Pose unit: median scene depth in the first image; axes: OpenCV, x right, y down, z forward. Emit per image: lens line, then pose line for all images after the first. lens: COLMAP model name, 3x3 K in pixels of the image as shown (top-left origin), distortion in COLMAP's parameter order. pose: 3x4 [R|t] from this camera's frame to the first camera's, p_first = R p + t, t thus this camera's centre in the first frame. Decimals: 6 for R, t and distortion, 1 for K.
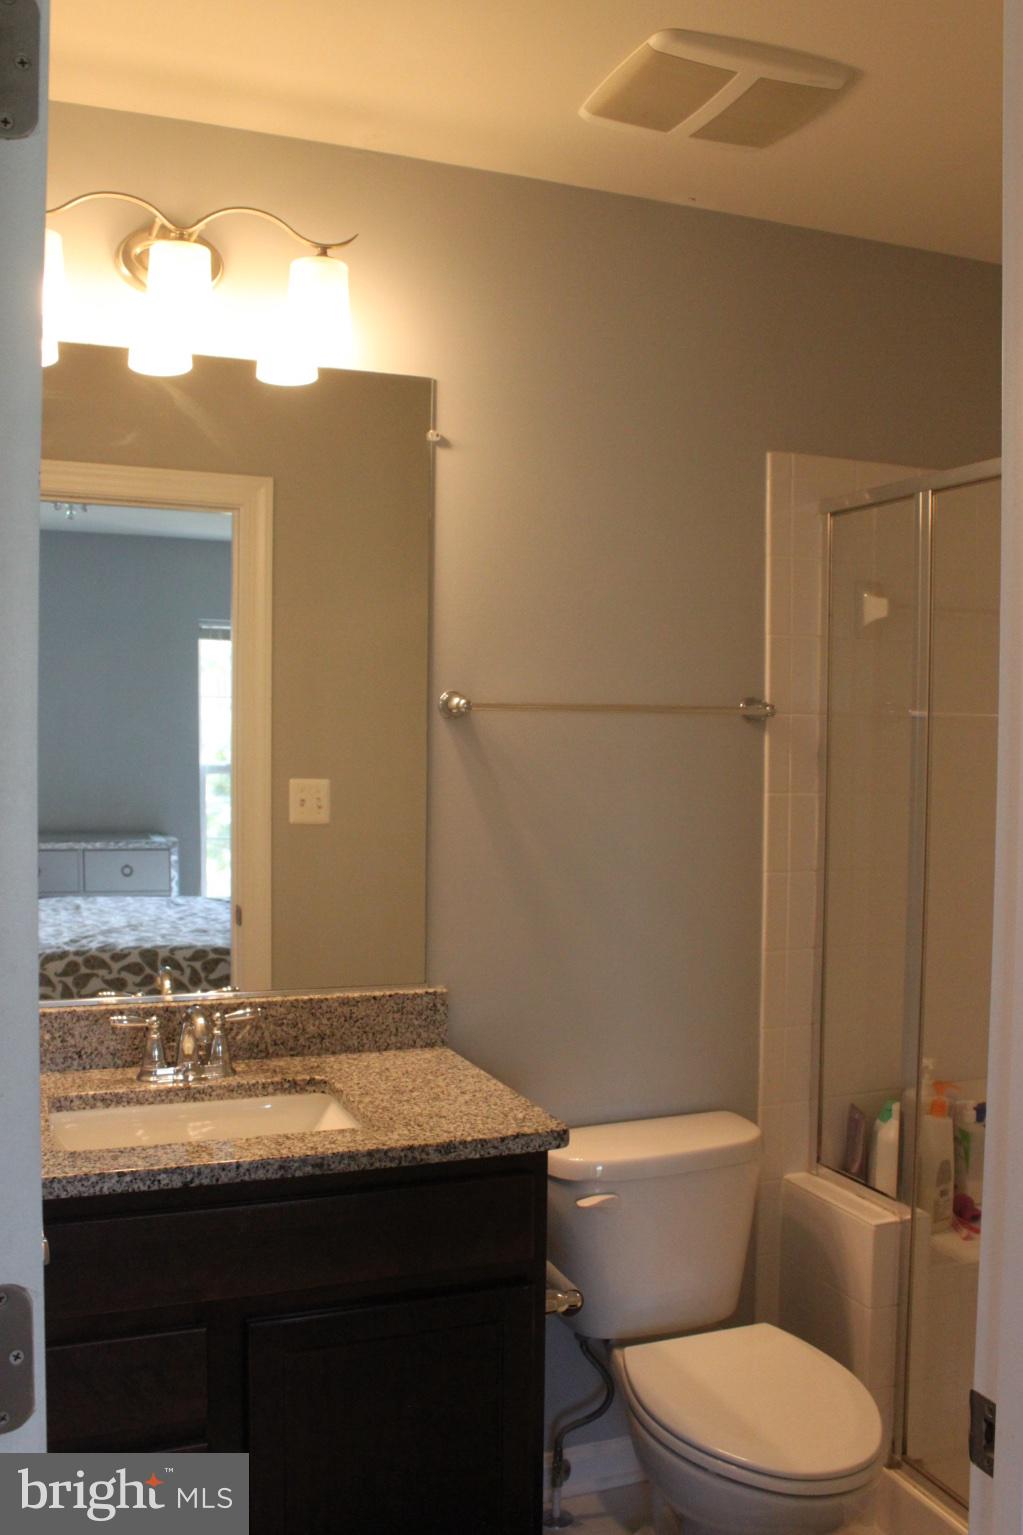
lens RADIAL K [[1383.3, 0, 513.3], [0, 1383.3, 768.3], [0, 0, 1]] dist [-0.159979, 0.150565]
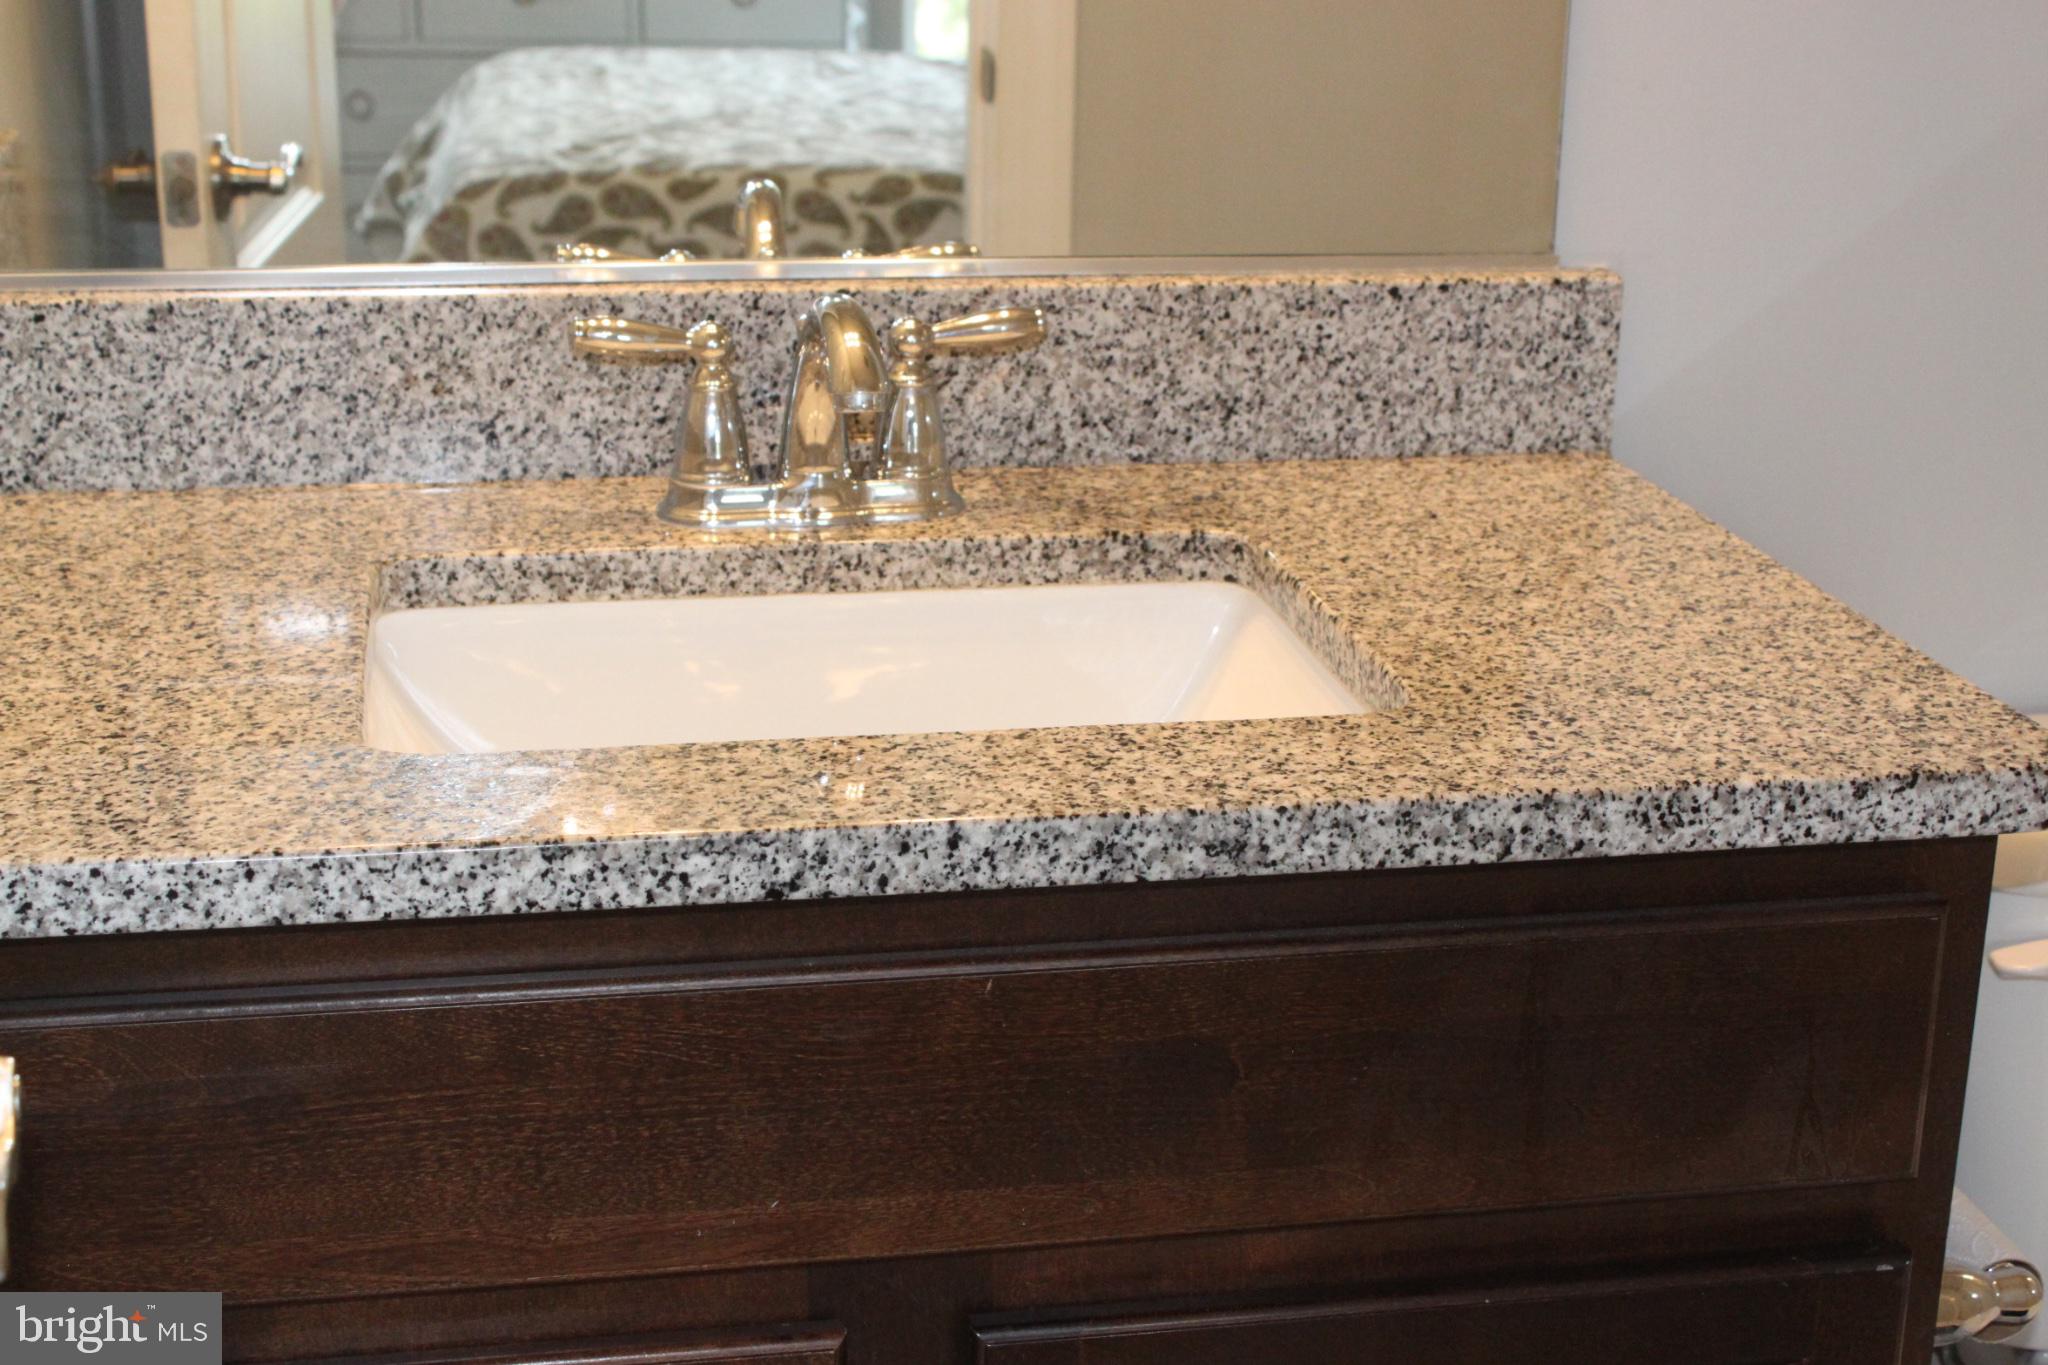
lens RADIAL K [[3048.8, 0, 1023.0], [0, 3048.8, 685.1], [0, 0, 1]] dist [-0.032457, 0.000000]
pose [[0.982048, 0.064652, -0.177205, -0.060552], [-0.012730, 0.960002, 0.279703, 0.063790], [0.188200, -0.272426, 0.943591, 0.321013]]
